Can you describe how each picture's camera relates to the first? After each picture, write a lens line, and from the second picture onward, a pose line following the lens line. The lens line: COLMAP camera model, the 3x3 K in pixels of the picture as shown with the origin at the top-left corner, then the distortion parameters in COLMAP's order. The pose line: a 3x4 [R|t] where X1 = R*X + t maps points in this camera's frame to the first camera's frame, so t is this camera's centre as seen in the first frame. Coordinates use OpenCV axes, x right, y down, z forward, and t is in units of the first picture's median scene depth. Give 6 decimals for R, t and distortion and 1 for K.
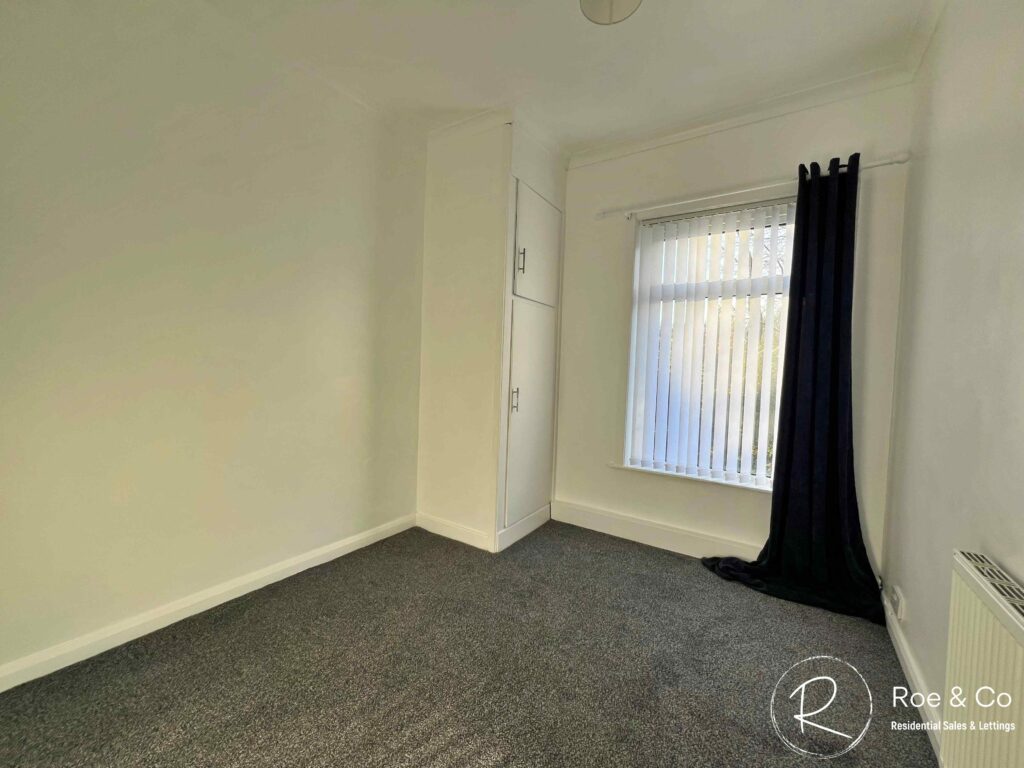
lens RADIAL K [[410.5, 0, 514.9], [0, 410.5, 383.2], [0, 0, 1]] dist [-0.000311, 0.000447]
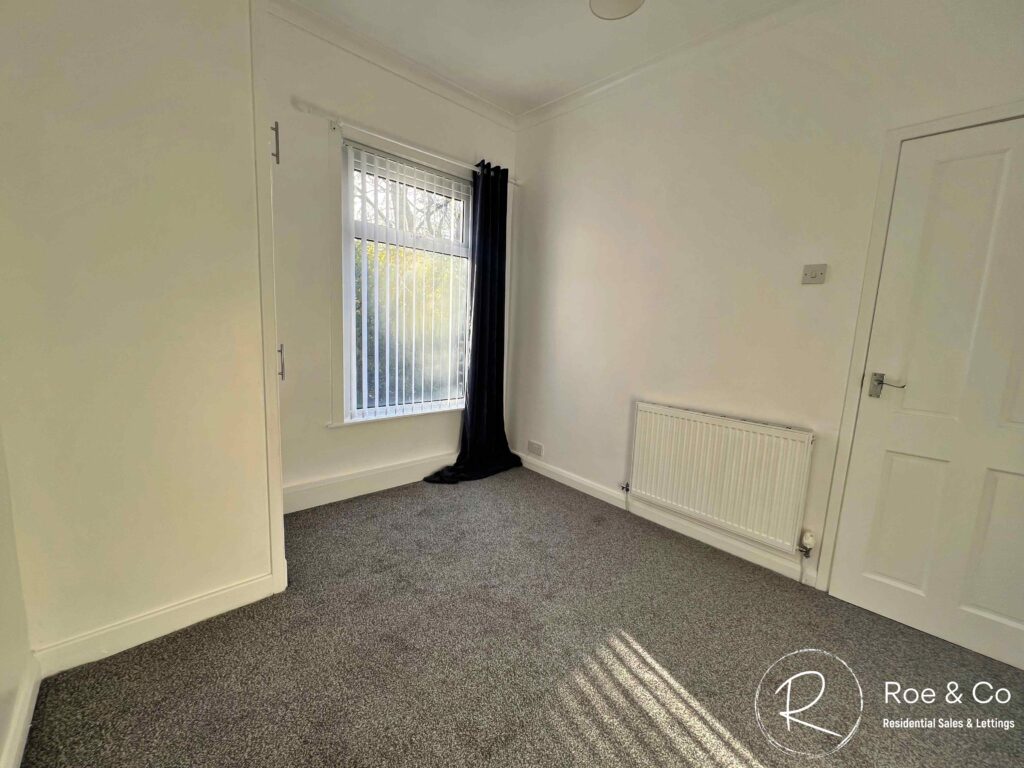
lens RADIAL K [[410.5, 0, 514.4], [0, 410.5, 381.3], [0, 0, 1]] dist [-0.000311, 0.000447]
pose [[0.236351, -0.164144, 0.957703, -0.579428], [-0.006933, 0.985318, 0.170588, -0.053148], [-0.971643, -0.046958, 0.231743, 0.500597]]
